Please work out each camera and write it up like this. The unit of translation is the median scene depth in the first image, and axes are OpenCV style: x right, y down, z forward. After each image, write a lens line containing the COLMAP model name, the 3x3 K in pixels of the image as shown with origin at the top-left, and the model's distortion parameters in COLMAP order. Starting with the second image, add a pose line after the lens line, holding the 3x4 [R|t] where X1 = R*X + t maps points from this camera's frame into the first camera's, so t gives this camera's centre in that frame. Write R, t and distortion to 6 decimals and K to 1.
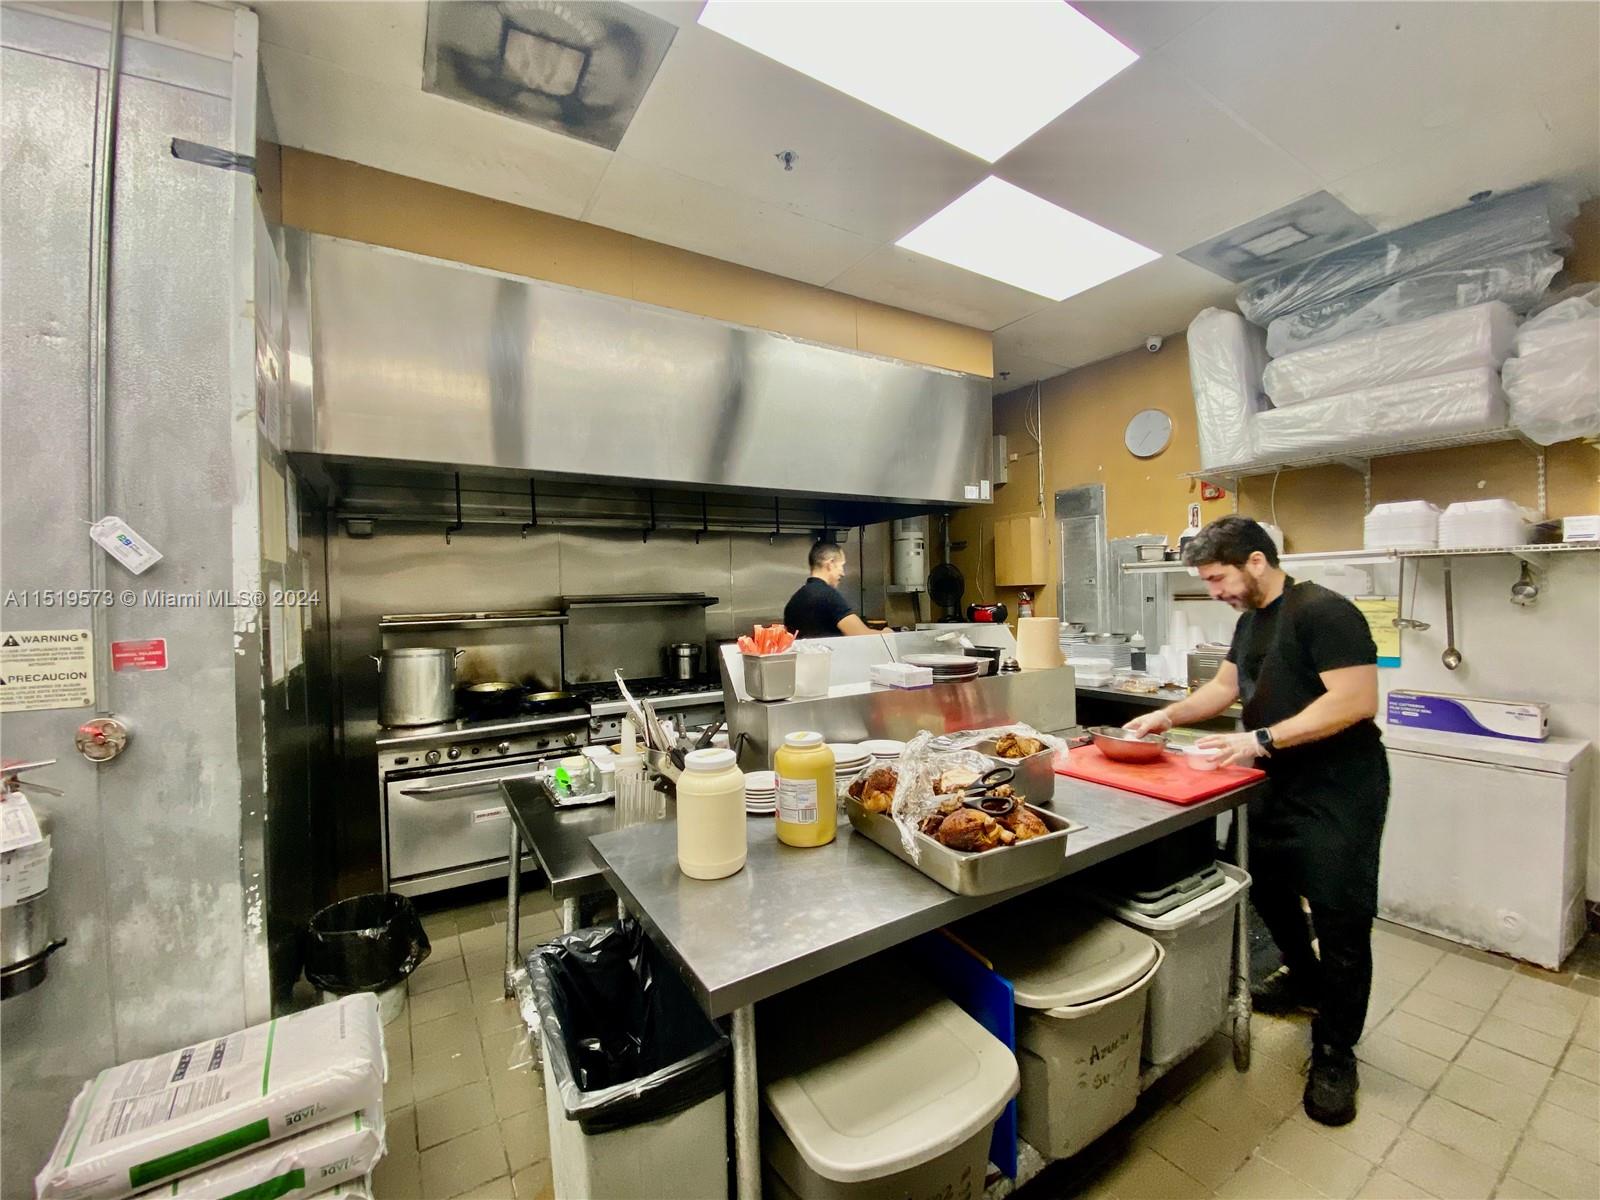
lens RADIAL K [[675.9, 0, 796.0], [0, 675.9, 597.2], [0, 0, 1]] dist [-0.002183, -0.009080]
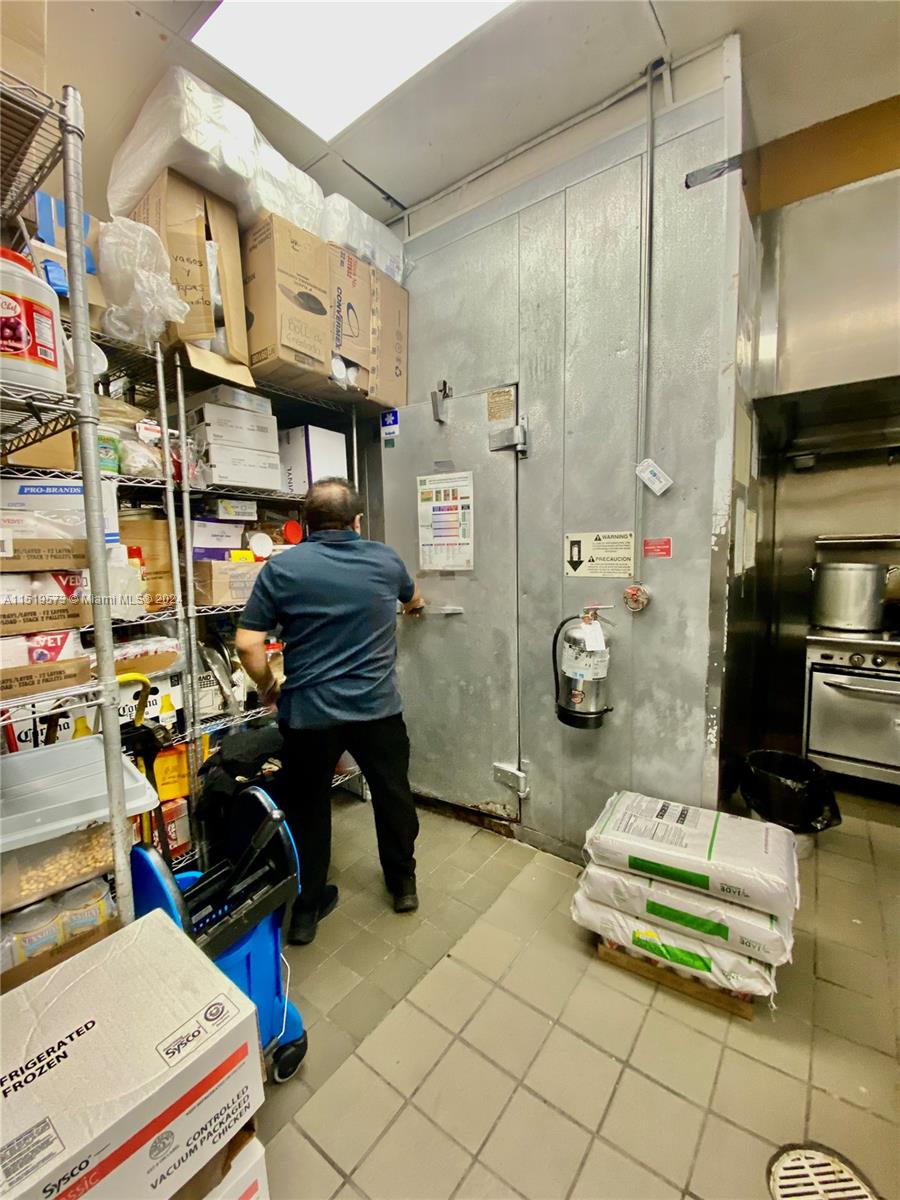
lens RADIAL K [[506.9, 0, 450.0], [0, 506.9, 600.0], [0, 0, 1]] dist [-0.002183, -0.009080]
pose [[0.397191, 0.103438, -0.911888, -0.085486], [-0.000966, 0.993675, 0.112294, 0.072084], [0.917736, -0.043721, 0.394778, 0.086397]]
